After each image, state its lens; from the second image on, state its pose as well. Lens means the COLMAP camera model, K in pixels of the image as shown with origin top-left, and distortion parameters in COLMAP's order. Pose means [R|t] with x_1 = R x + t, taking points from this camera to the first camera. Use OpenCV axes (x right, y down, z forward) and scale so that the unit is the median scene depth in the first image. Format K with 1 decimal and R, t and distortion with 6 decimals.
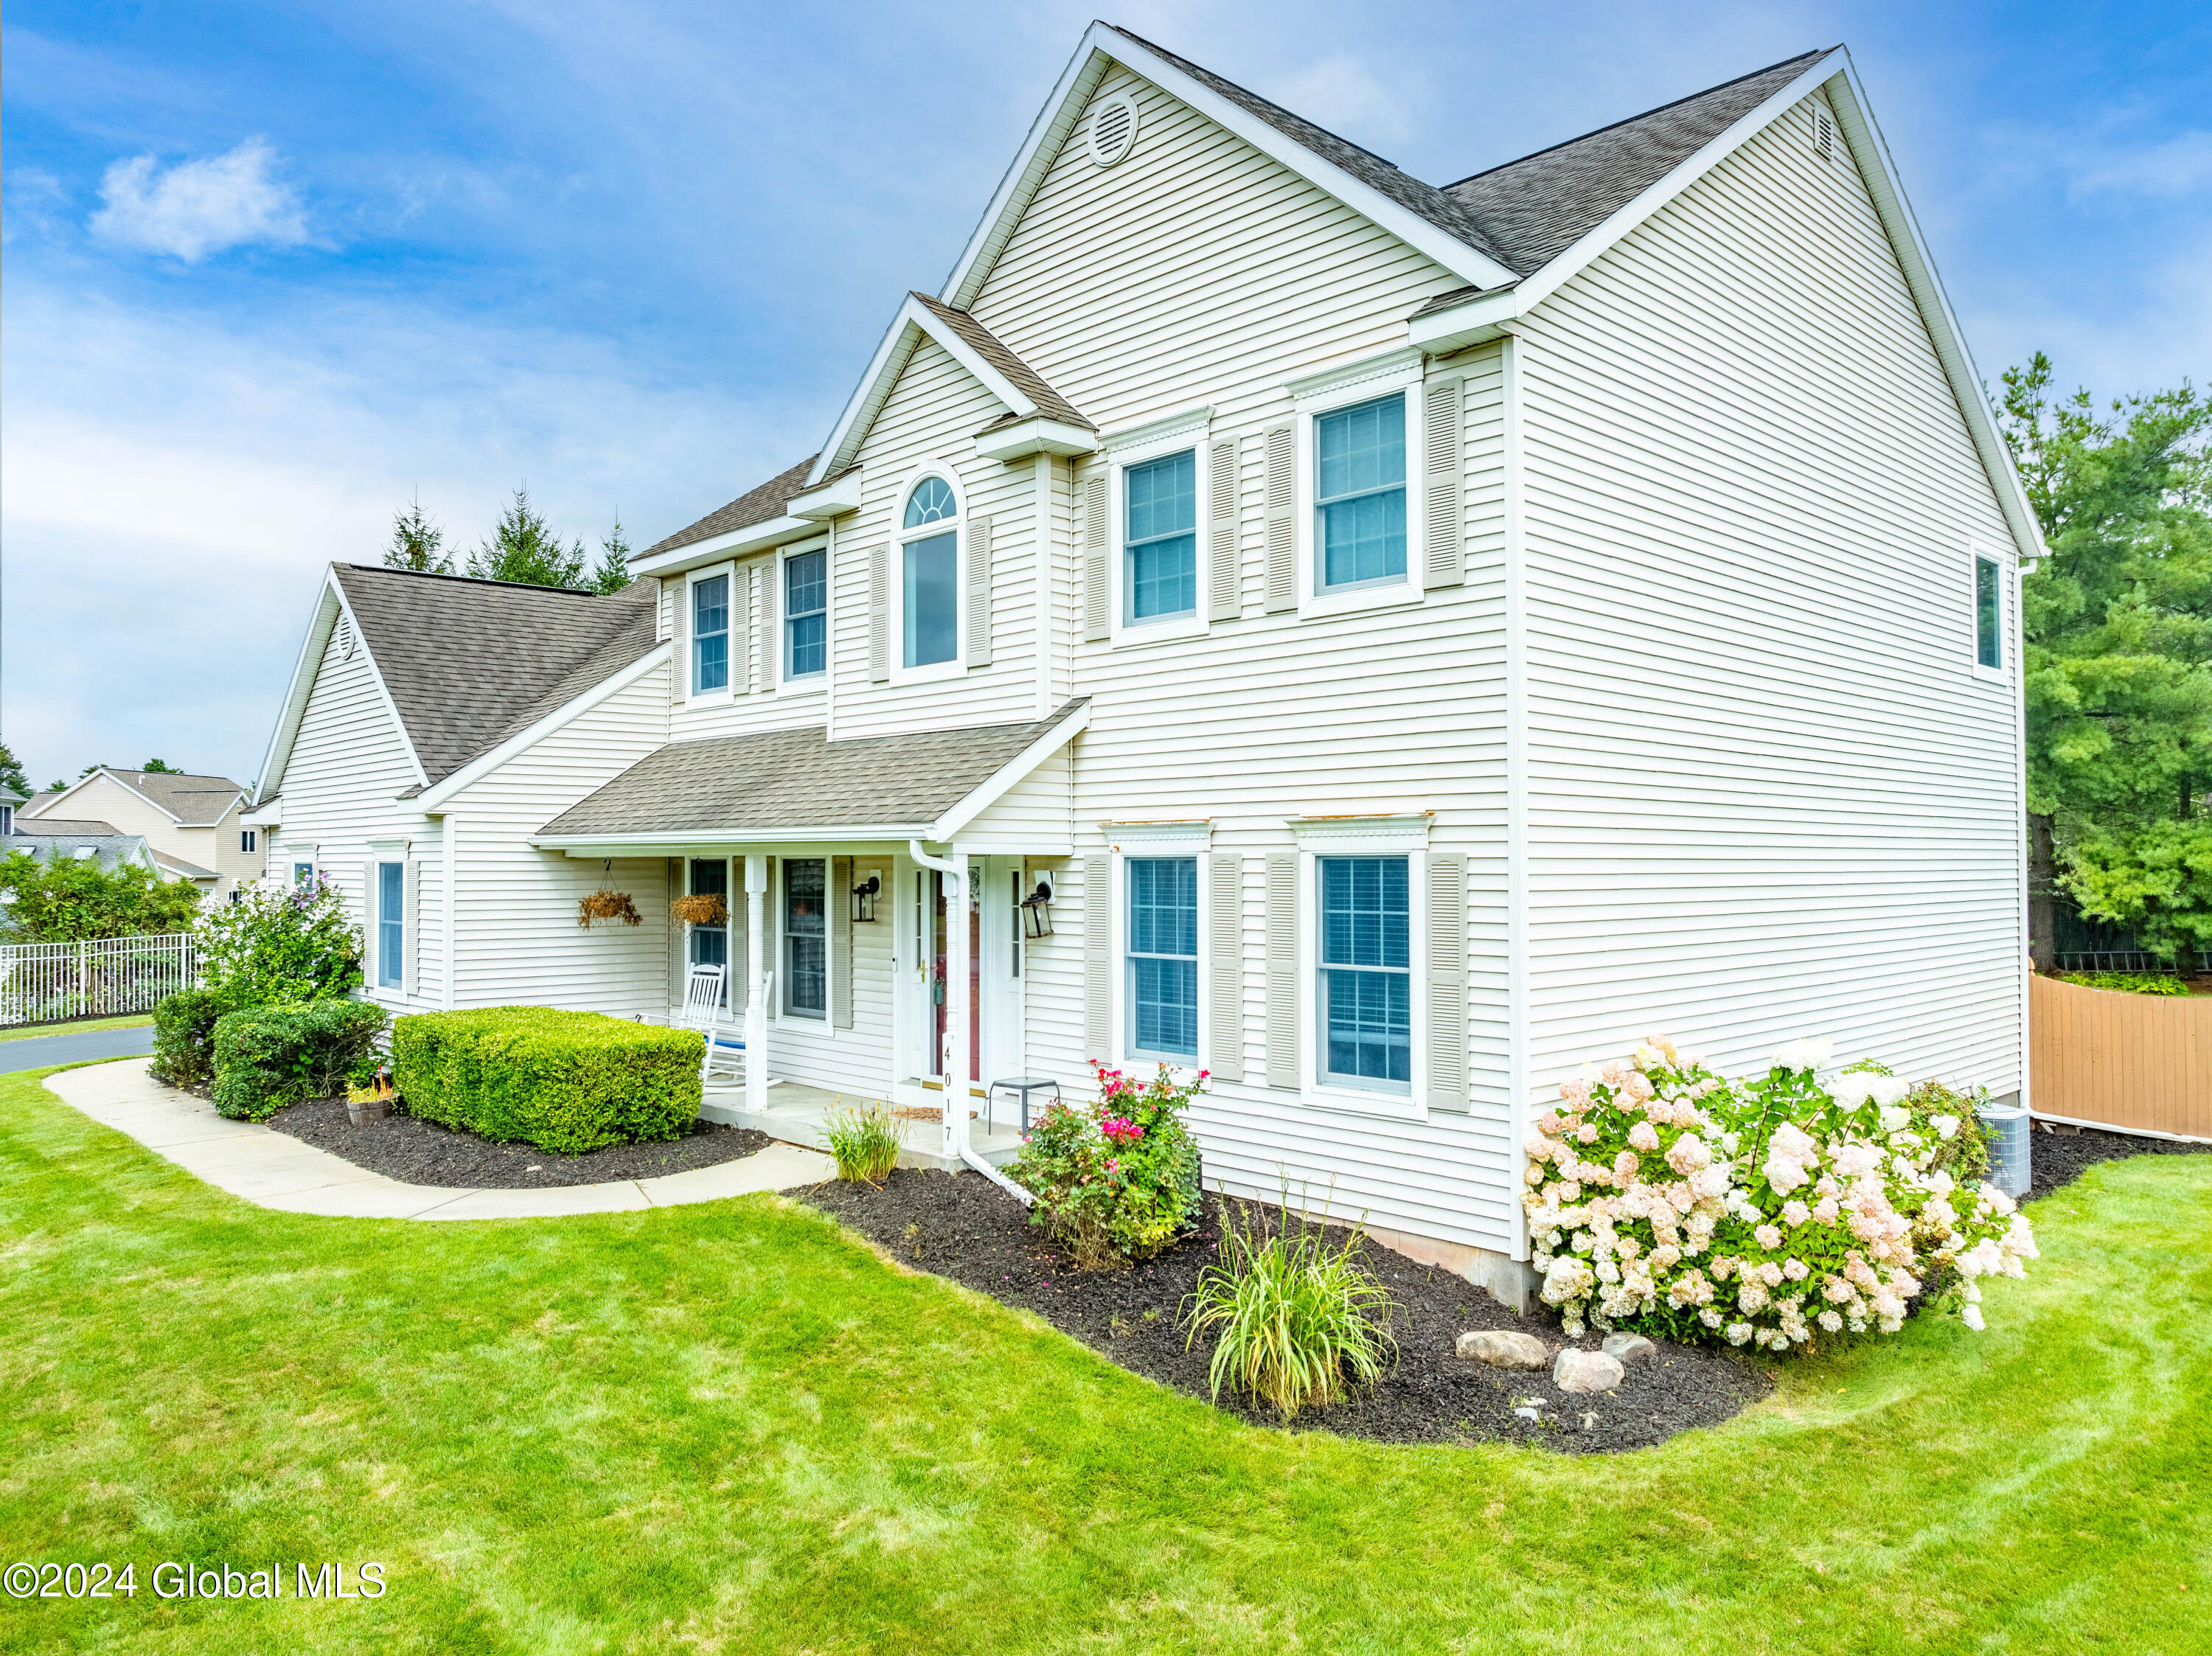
lens RADIAL K [[1555.1, 0, 1099.3], [0, 1555.1, 825.3], [0, 0, 1]] dist [-0.035045, 0.004938]
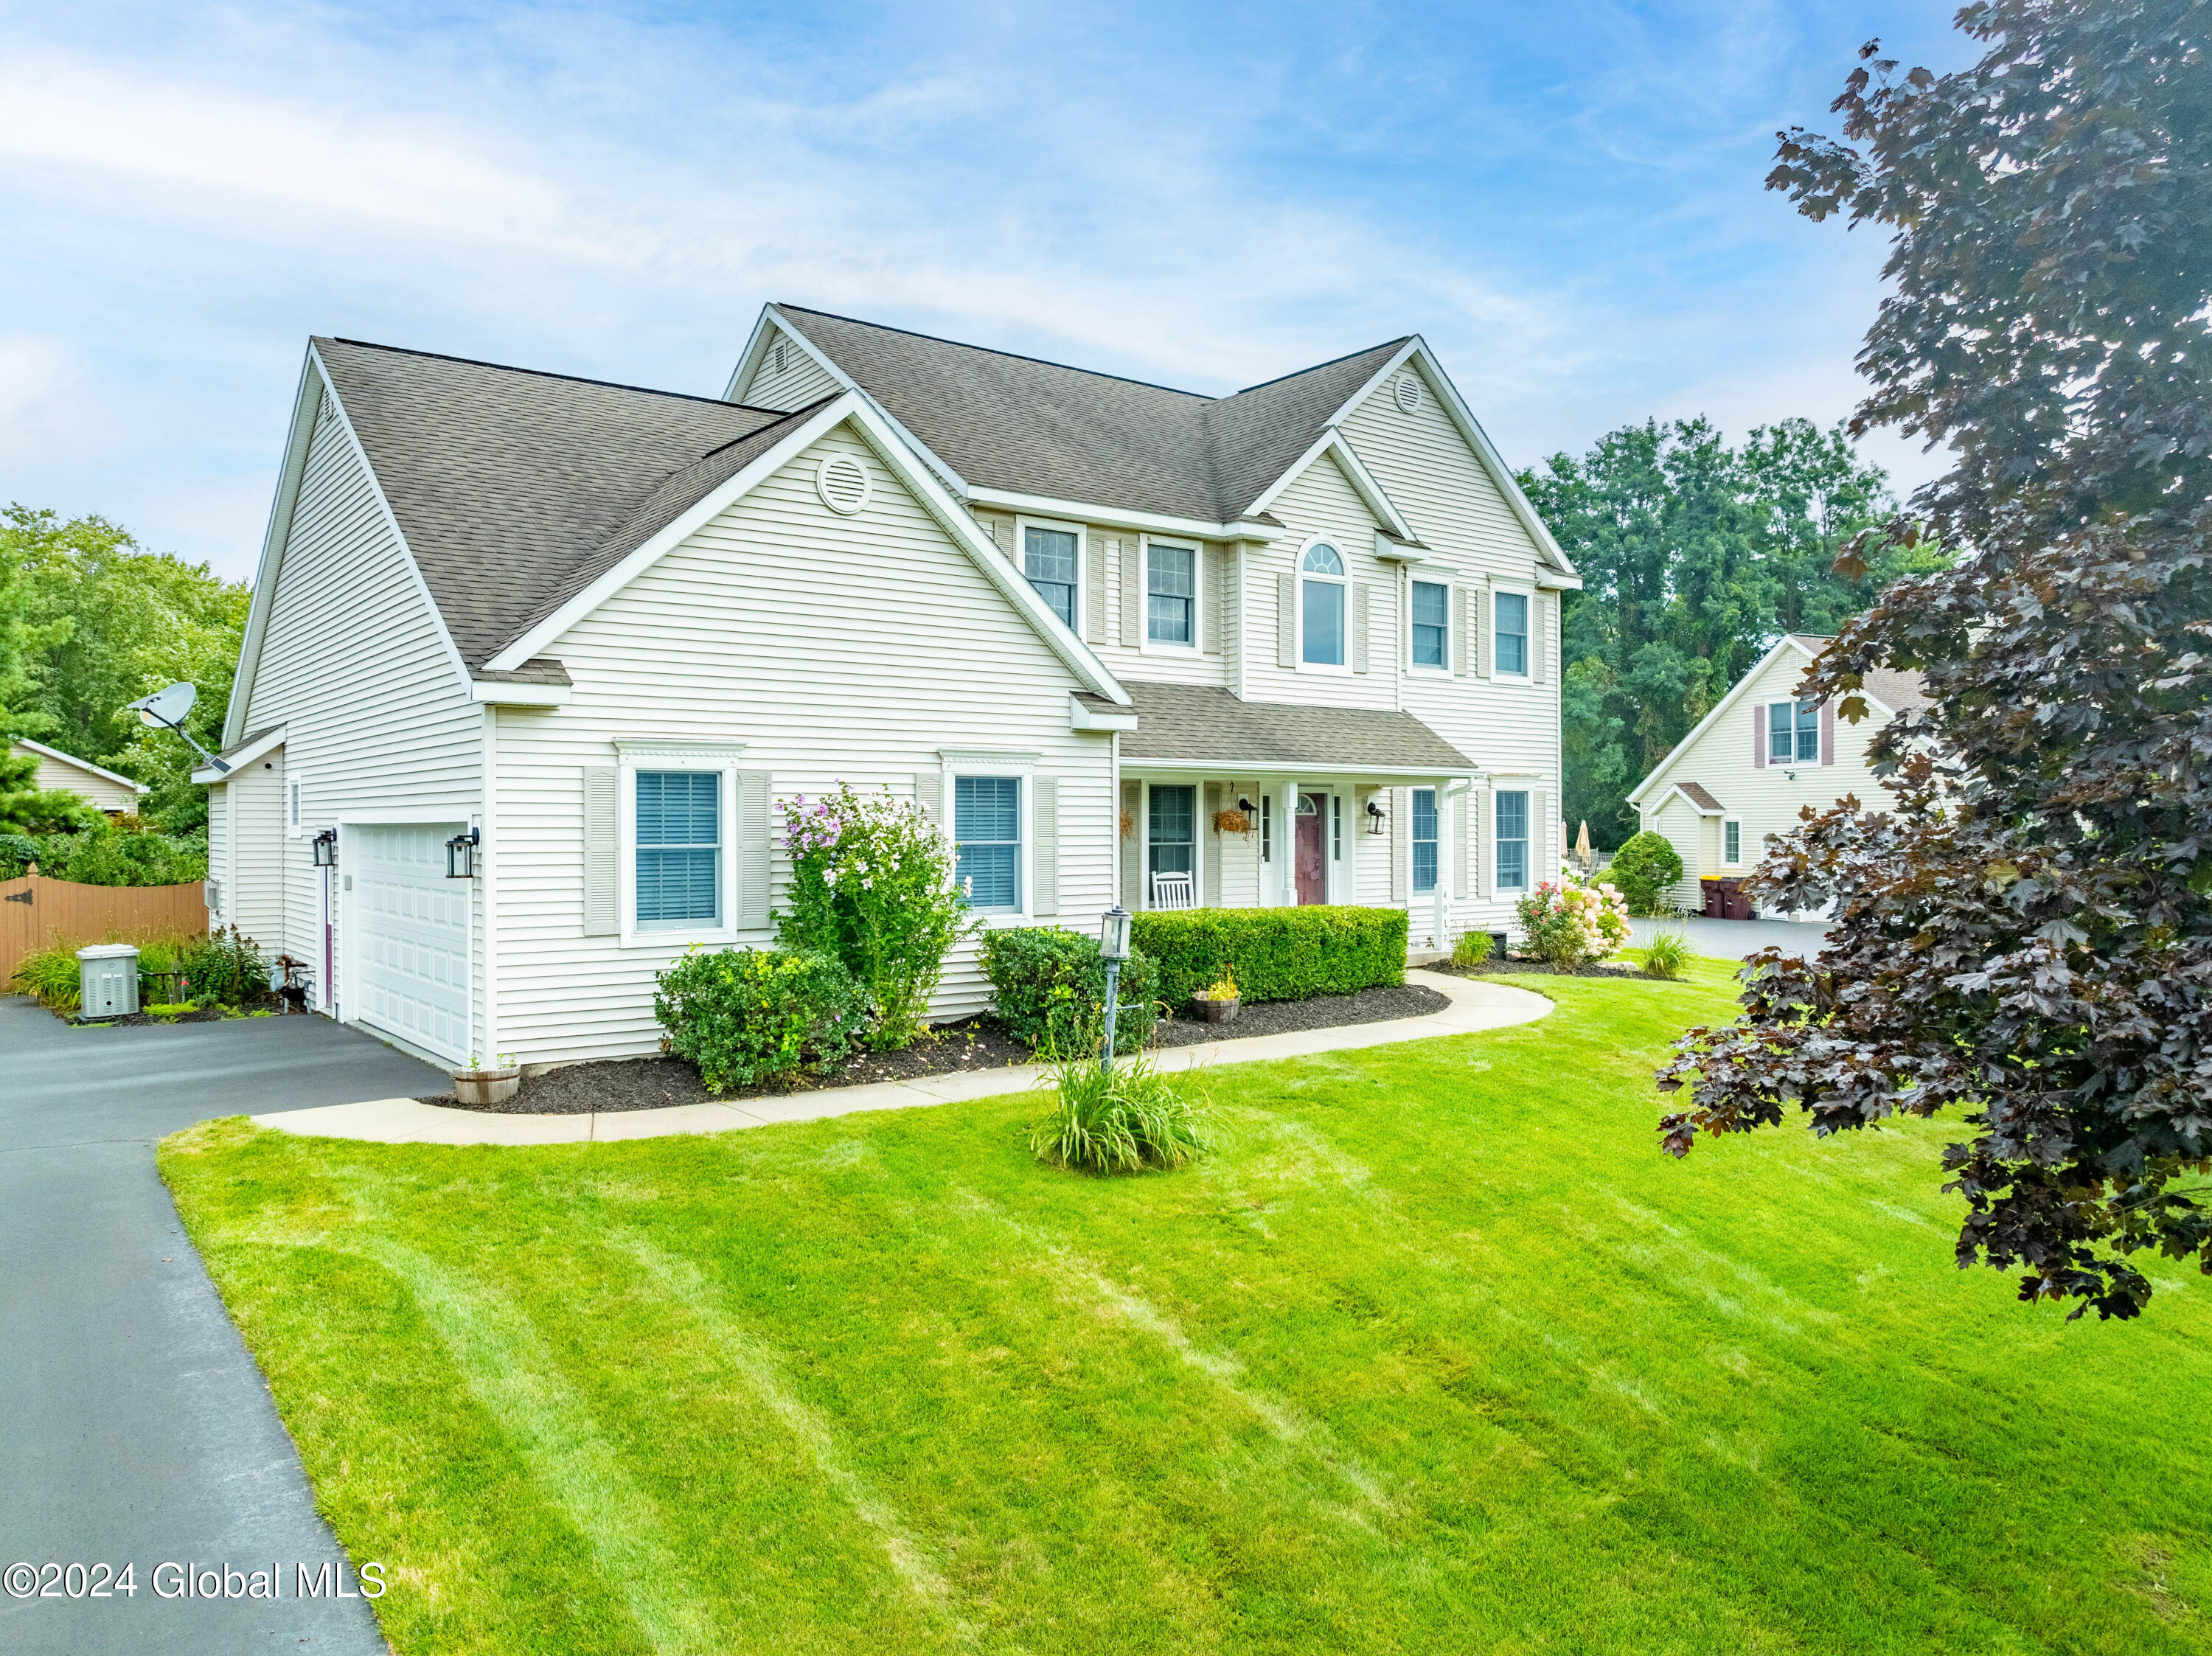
lens RADIAL K [[1555.1, 0, 1113.4], [0, 1555.1, 831.7], [0, 0, 1]] dist [-0.035045, 0.004938]
pose [[0.097886, -0.001256, 0.995197, -1.883527], [-0.019415, 0.999806, 0.003171, 0.072966], [-0.995008, -0.019632, 0.097843, 1.171983]]
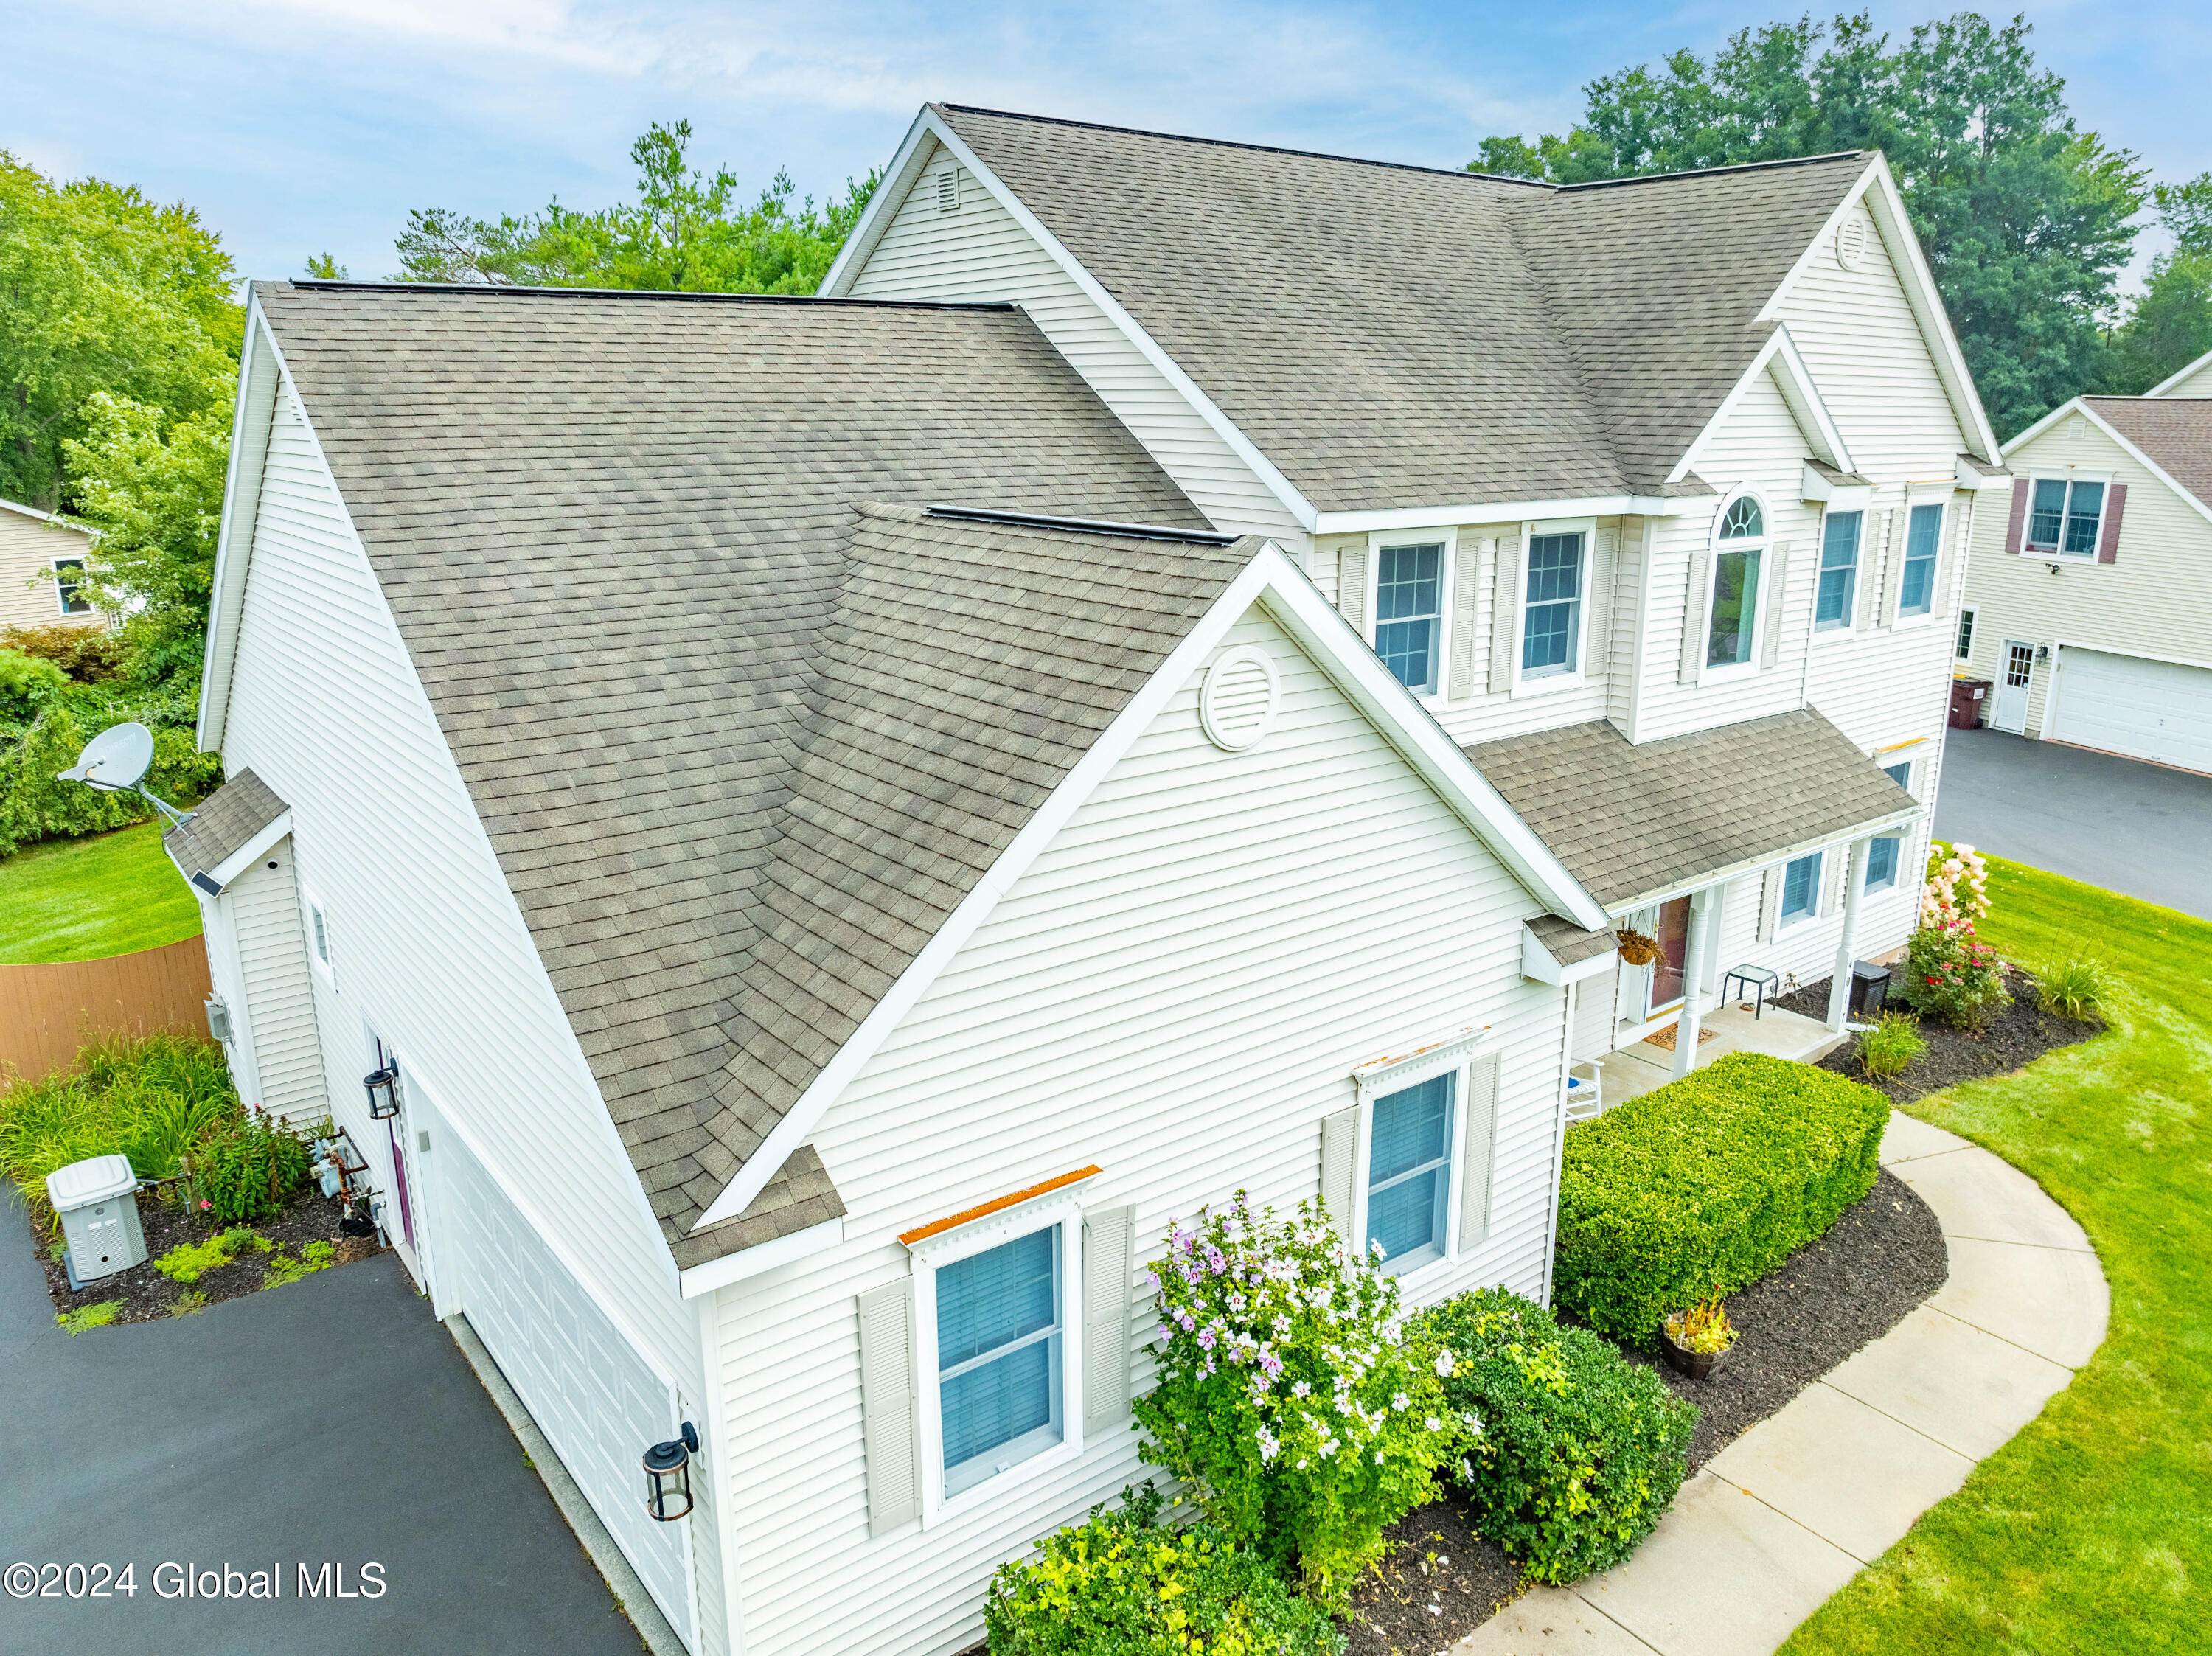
lens RADIAL K [[1555.1, 0, 1111.4], [0, 1555.1, 834.4], [0, 0, 1]] dist [-0.035045, 0.004938]
pose [[0.097253, -0.260537, 0.960553, -1.401467], [-0.020016, 0.964421, 0.263613, -0.302980], [-0.995058, -0.044864, 0.088578, 1.488856]]
